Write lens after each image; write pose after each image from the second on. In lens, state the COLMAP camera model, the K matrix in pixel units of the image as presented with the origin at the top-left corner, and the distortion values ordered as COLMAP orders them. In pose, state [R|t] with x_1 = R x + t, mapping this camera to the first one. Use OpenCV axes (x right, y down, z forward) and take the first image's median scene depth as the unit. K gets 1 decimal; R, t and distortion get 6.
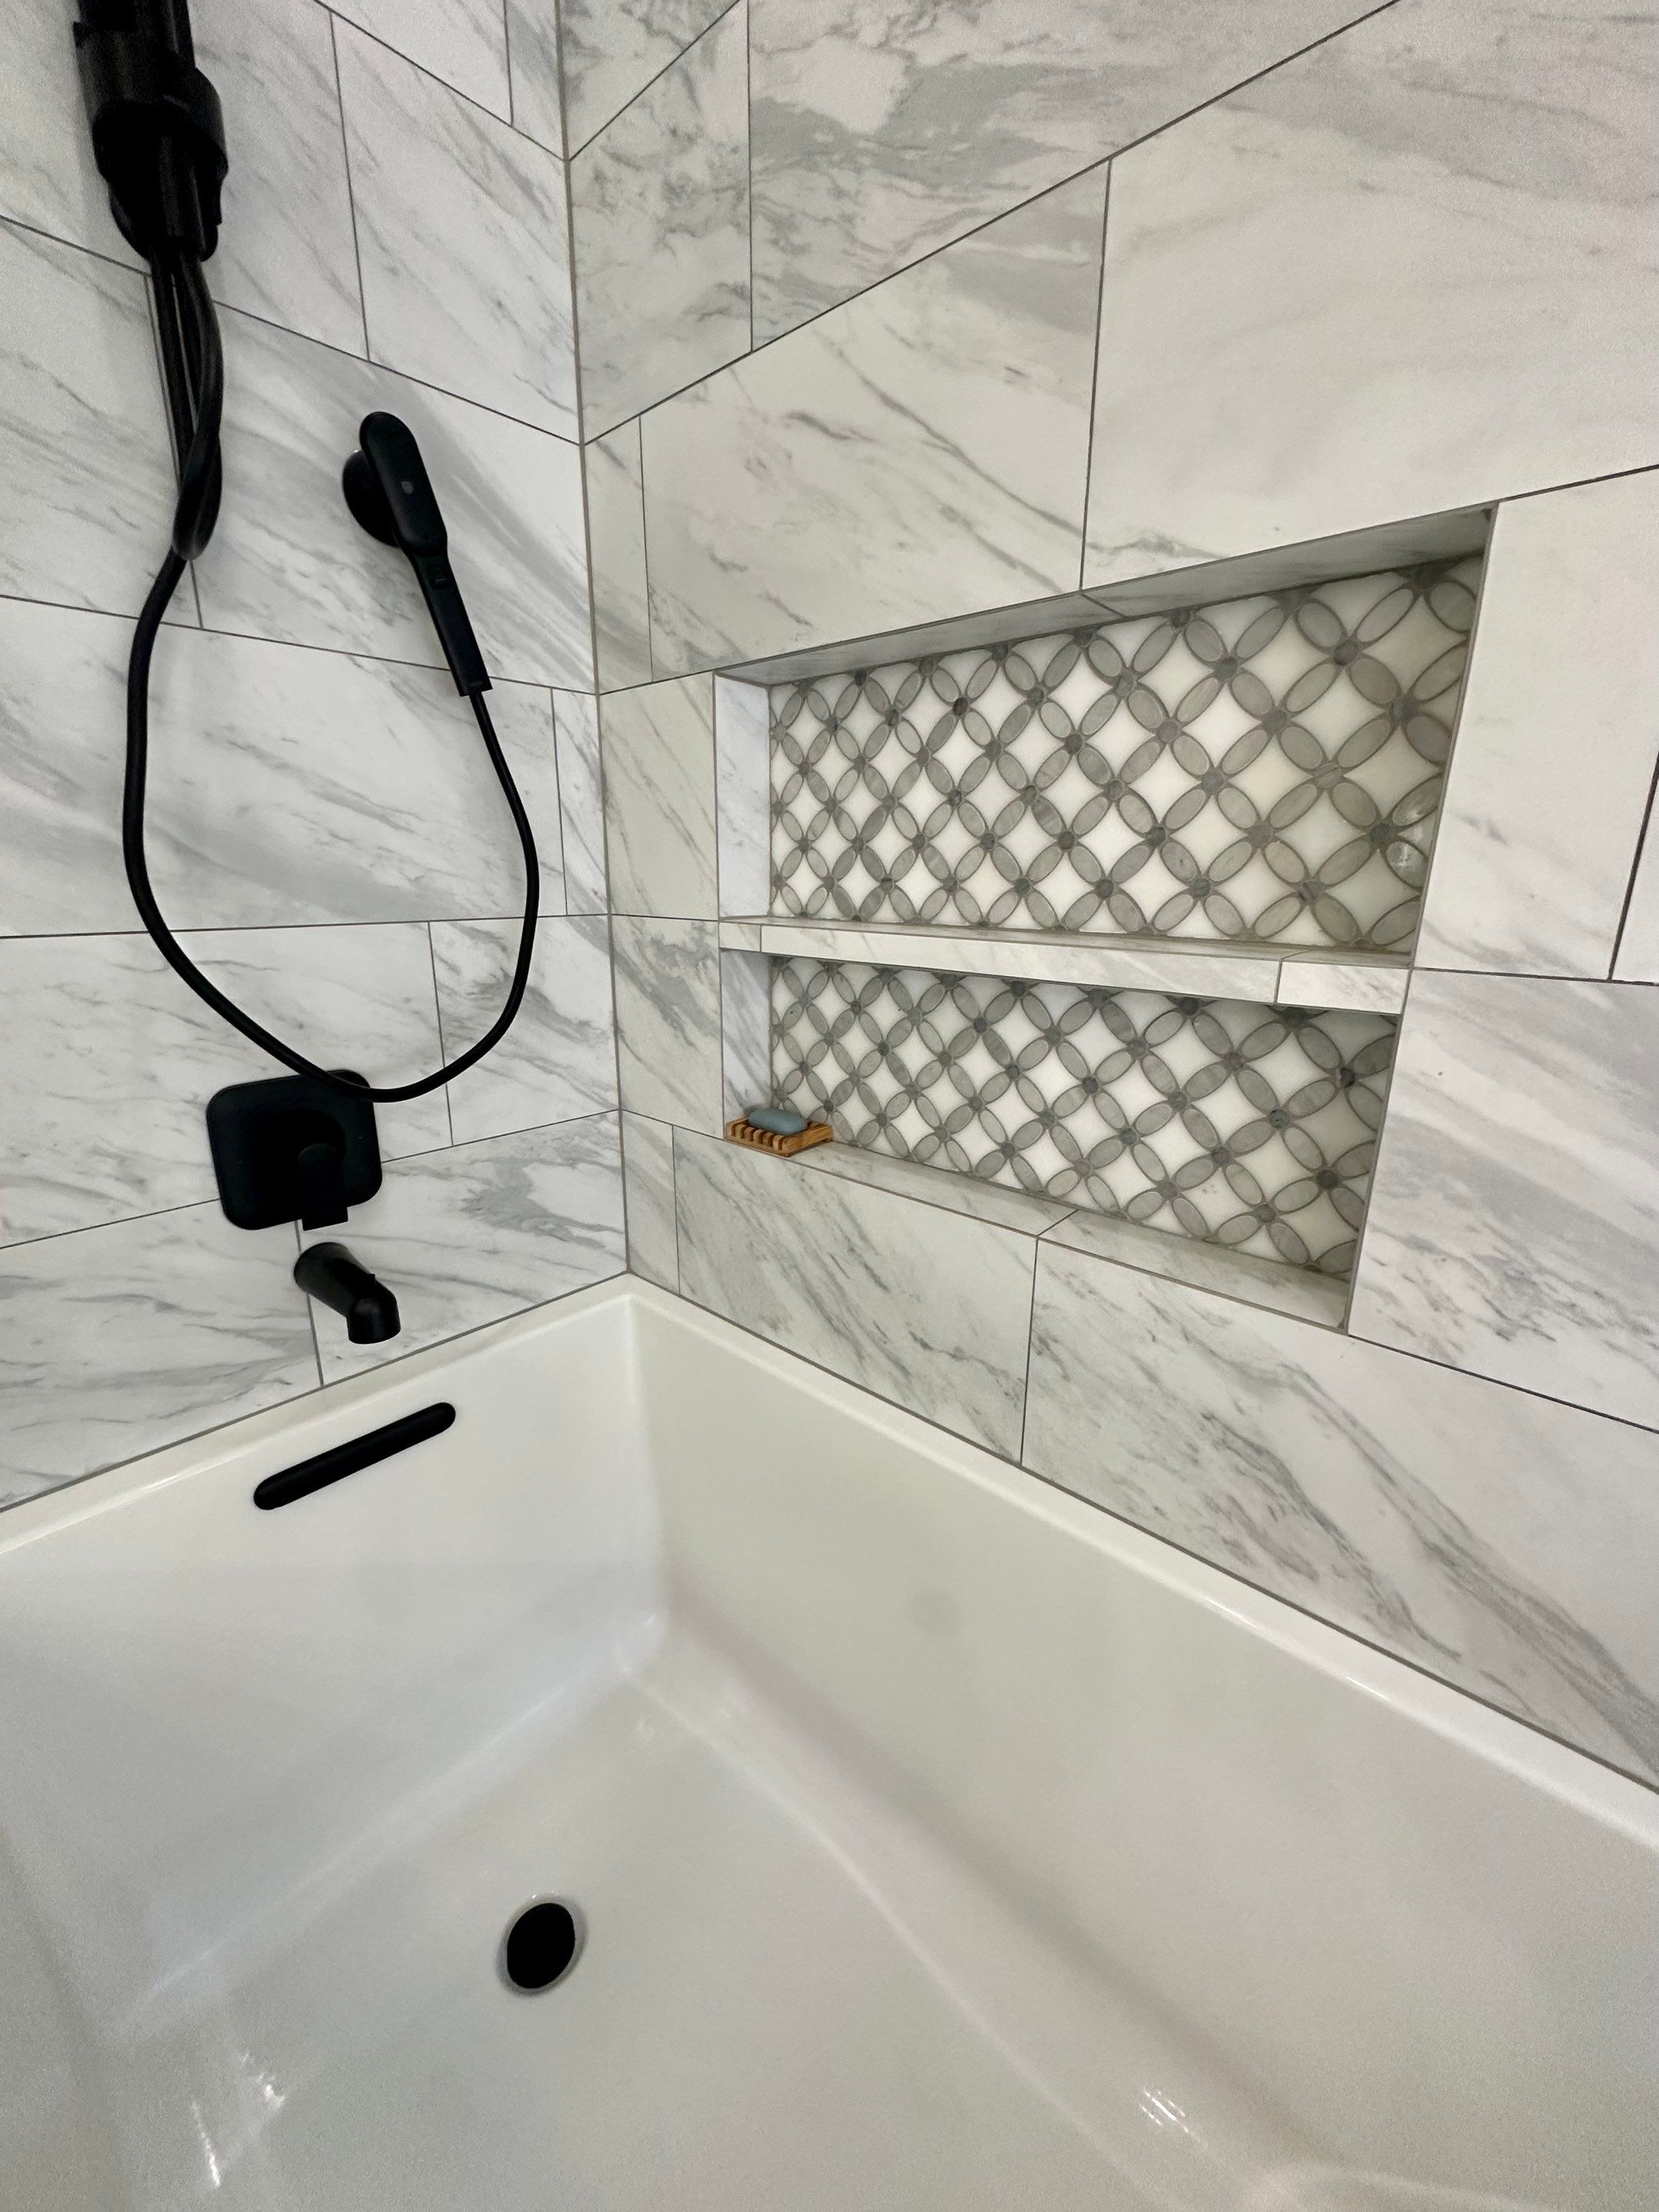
lens RADIAL K [[881.2, 0, 832.1], [0, 881.2, 1105.7], [0, 0, 1]] dist [-0.004317, 0.000482]
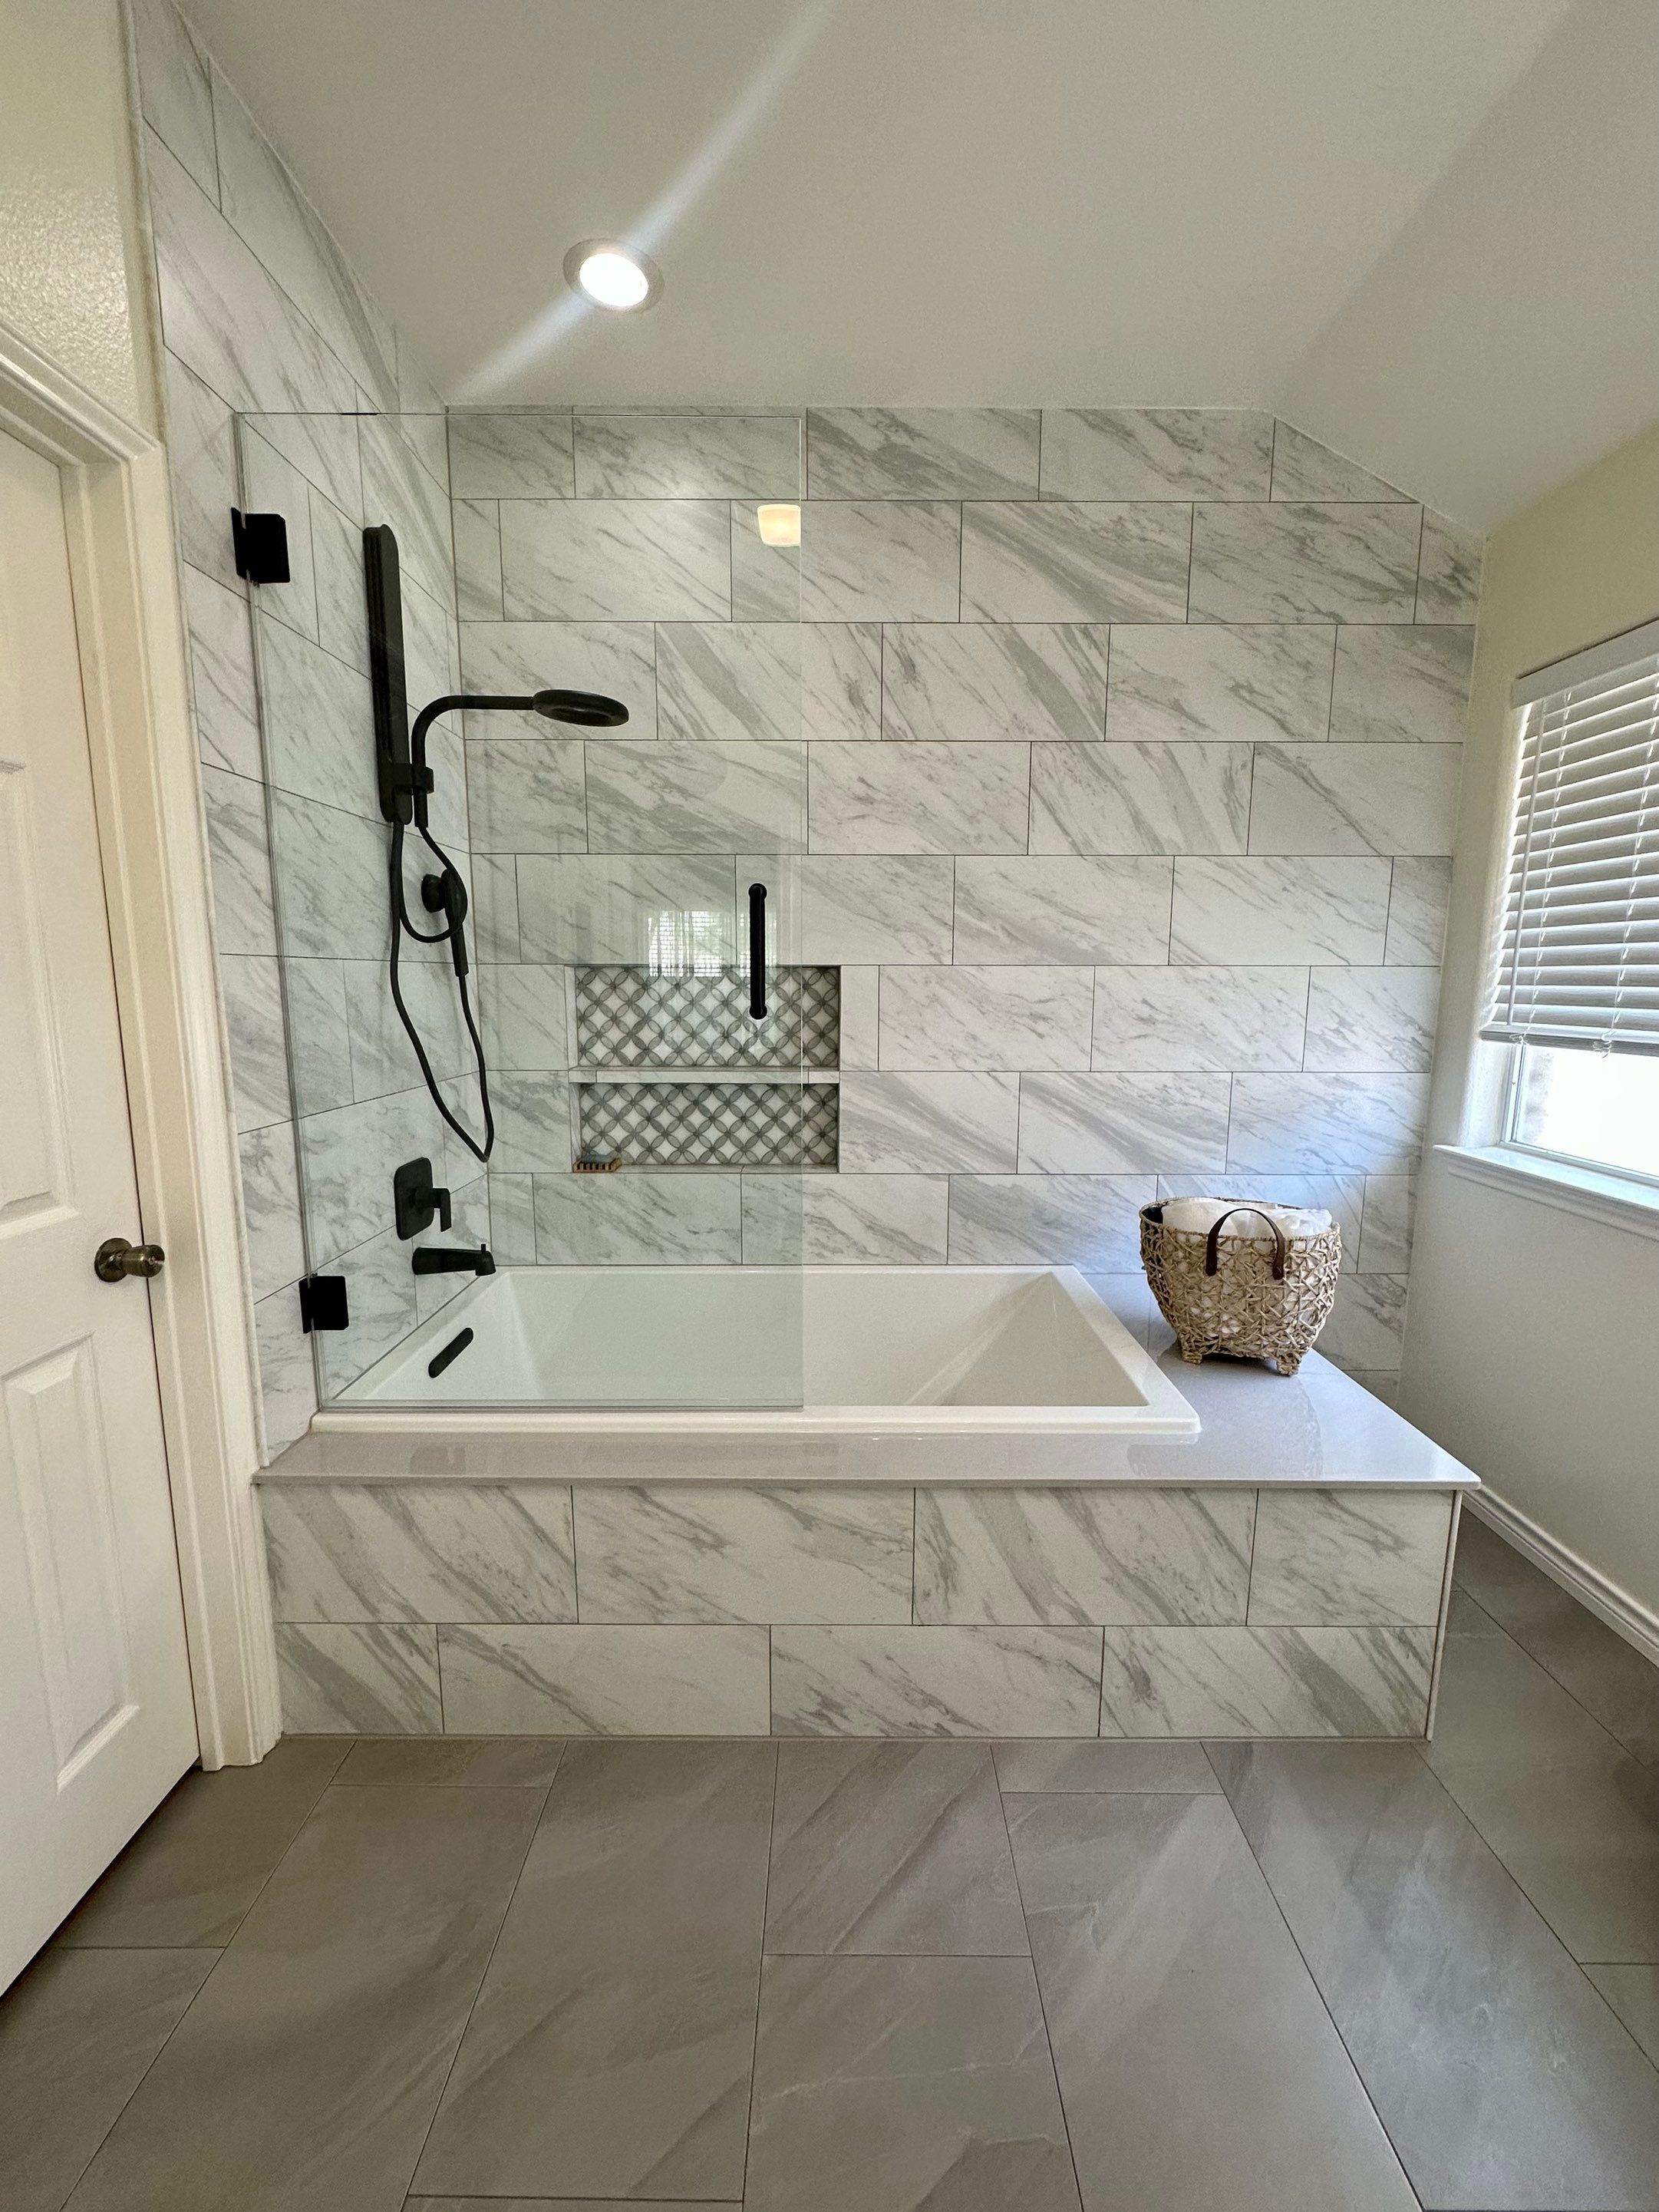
lens RADIAL K [[881.2, 0, 832.1], [0, 881.2, 1105.7], [0, 0, 1]] dist [-0.004317, 0.000482]
pose [[0.740814, -0.101360, 0.664019, -1.271723], [0.177928, 0.982849, -0.048477, 0.114603], [-0.647716, 0.154060, 0.746143, -1.202978]]
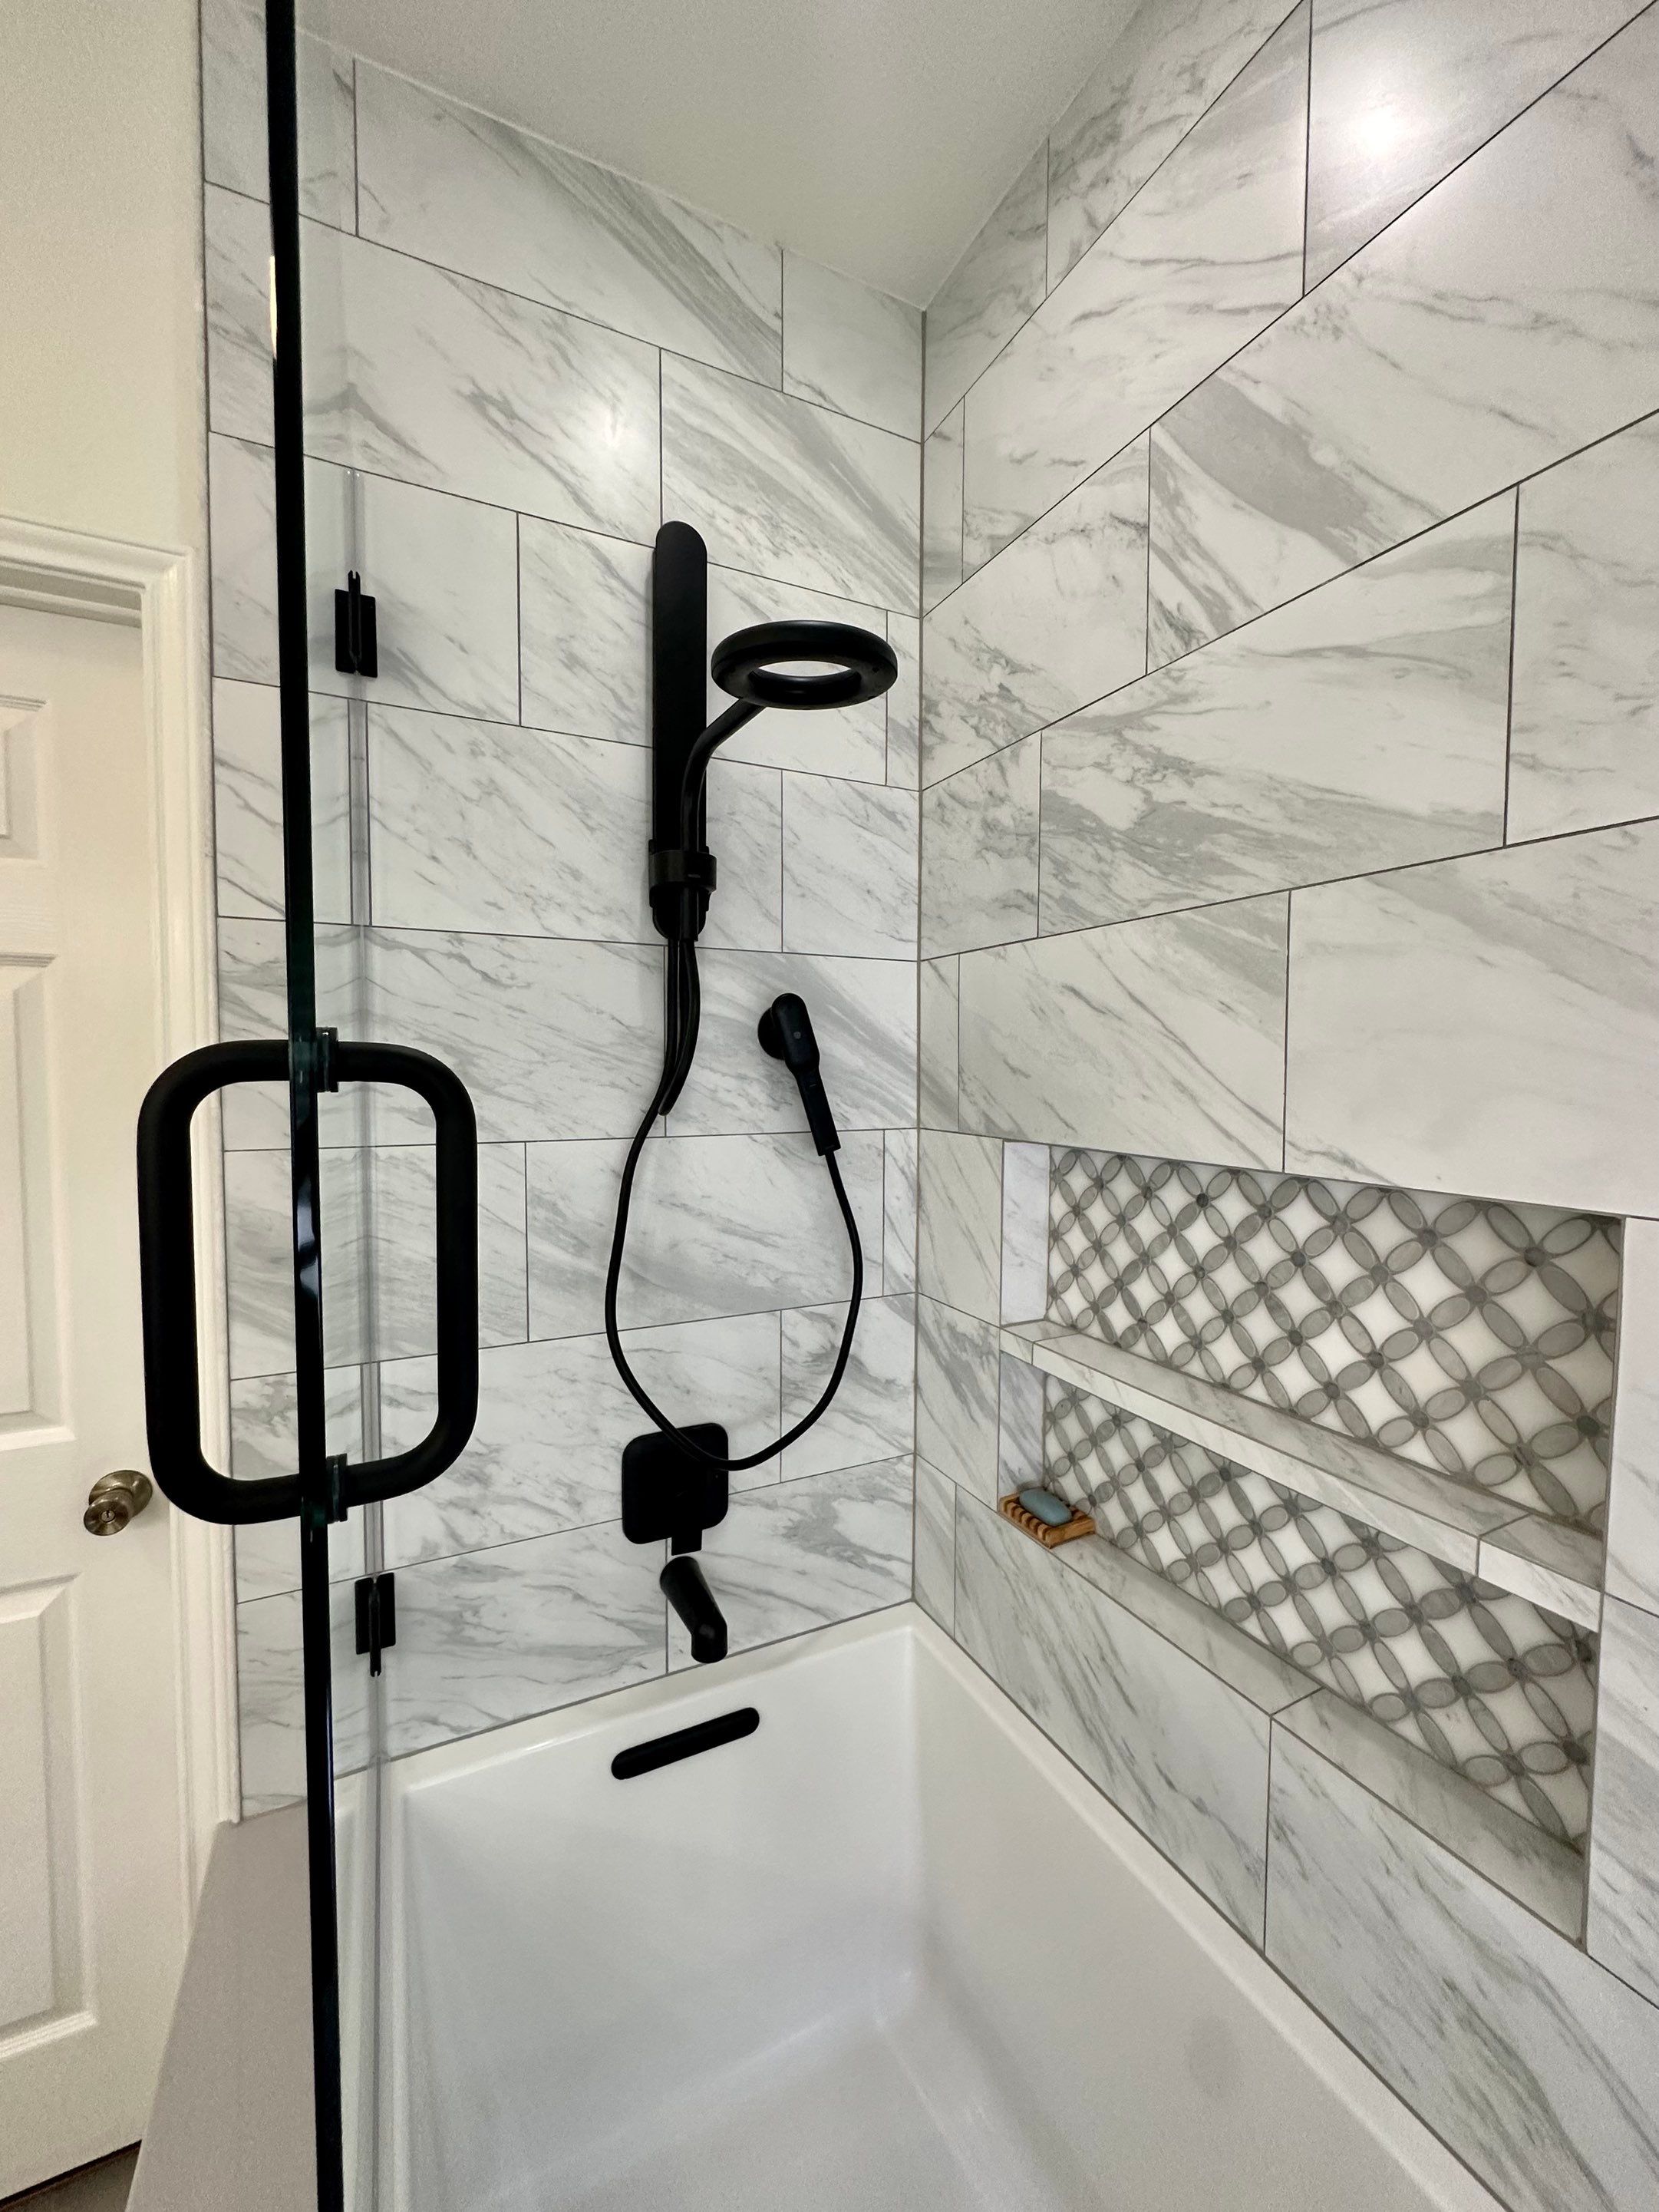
lens RADIAL K [[879.1, 0, 831.5], [0, 879.1, 1104.7], [0, 0, 1]] dist [-0.003965, 0.000404]
pose [[0.931117, 0.012996, -0.364488, 0.105124], [-0.092416, 0.975157, -0.201314, -0.280914], [0.352817, 0.221131, 0.909187, -0.283179]]
